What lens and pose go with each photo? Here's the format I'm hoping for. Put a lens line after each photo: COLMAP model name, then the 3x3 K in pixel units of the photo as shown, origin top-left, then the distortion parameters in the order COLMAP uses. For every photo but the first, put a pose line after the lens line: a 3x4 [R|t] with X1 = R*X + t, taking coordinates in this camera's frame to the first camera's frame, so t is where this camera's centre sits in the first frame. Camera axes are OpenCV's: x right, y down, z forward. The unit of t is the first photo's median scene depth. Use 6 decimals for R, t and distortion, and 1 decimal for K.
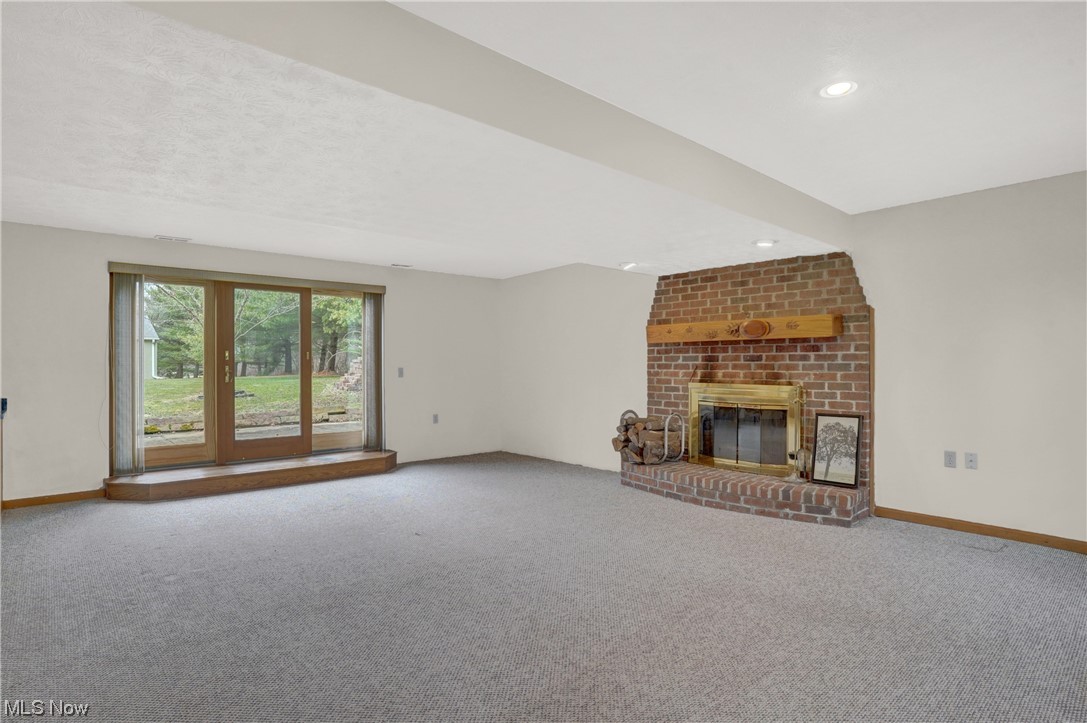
lens RADIAL K [[567.7, 0, 549.5], [0, 567.7, 358.3], [0, 0, 1]] dist [-0.001835, -0.000174]
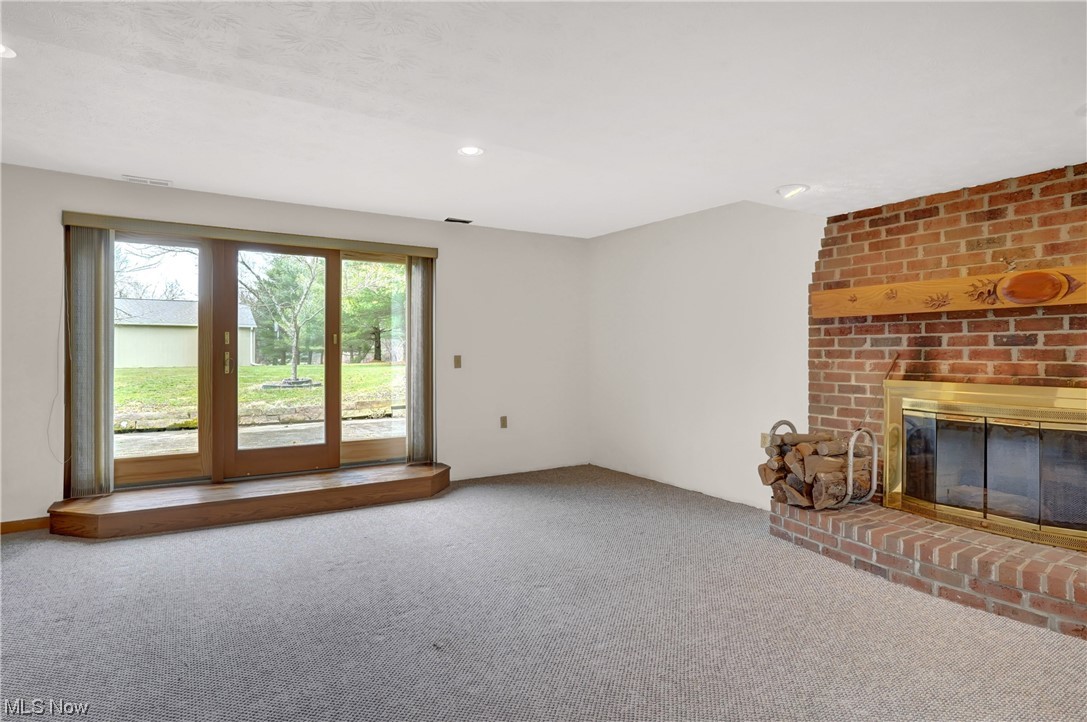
lens RADIAL K [[567.7, 0, 549.5], [0, 567.7, 357.8], [0, 0, 1]] dist [-0.001835, -0.000174]
pose [[0.986895, 0.003702, -0.161318, -0.020926], [-0.000542, 0.999807, 0.019629, 0.006355], [0.161360, -0.019285, 0.986707, 0.327321]]
